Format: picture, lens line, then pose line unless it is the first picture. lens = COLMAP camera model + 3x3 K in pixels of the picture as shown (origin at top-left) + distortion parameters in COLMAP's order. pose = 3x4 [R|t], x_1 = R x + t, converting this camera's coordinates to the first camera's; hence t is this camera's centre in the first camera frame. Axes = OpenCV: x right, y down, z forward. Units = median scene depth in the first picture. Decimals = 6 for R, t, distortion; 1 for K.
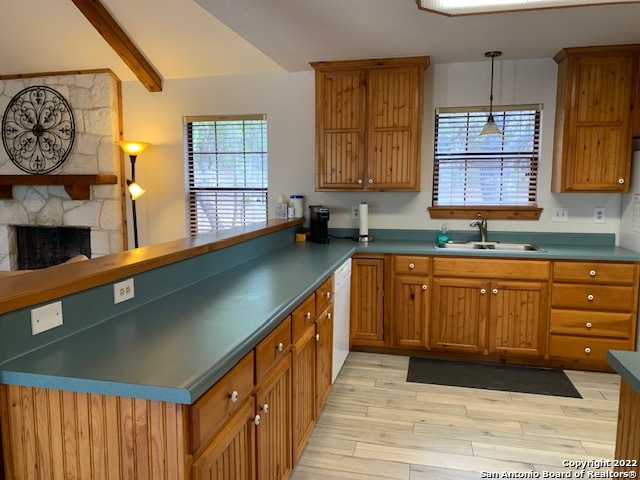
lens RADIAL K [[488.3, 0, 322.3], [0, 488.3, 235.7], [0, 0, 1]] dist [0.008978, -0.012121]
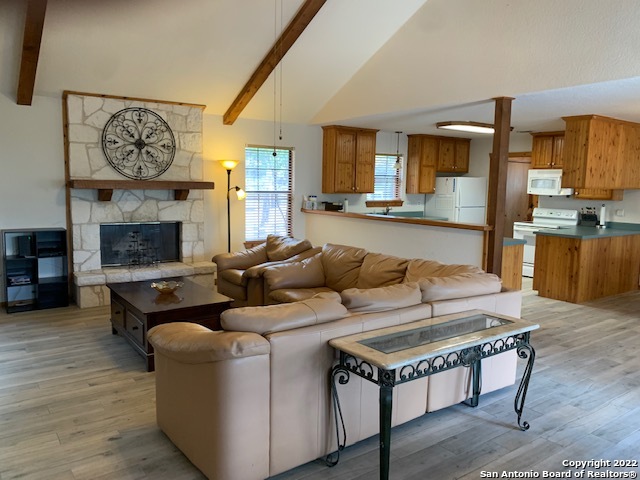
lens RADIAL K [[488.3, 0, 321.6], [0, 488.3, 239.1], [0, 0, 1]] dist [0.008978, -0.012121]
pose [[0.652385, -0.074227, 0.754244, -1.244712], [0.064315, 0.997025, 0.042491, -0.001318], [-0.755154, 0.020788, 0.655218, -0.142939]]
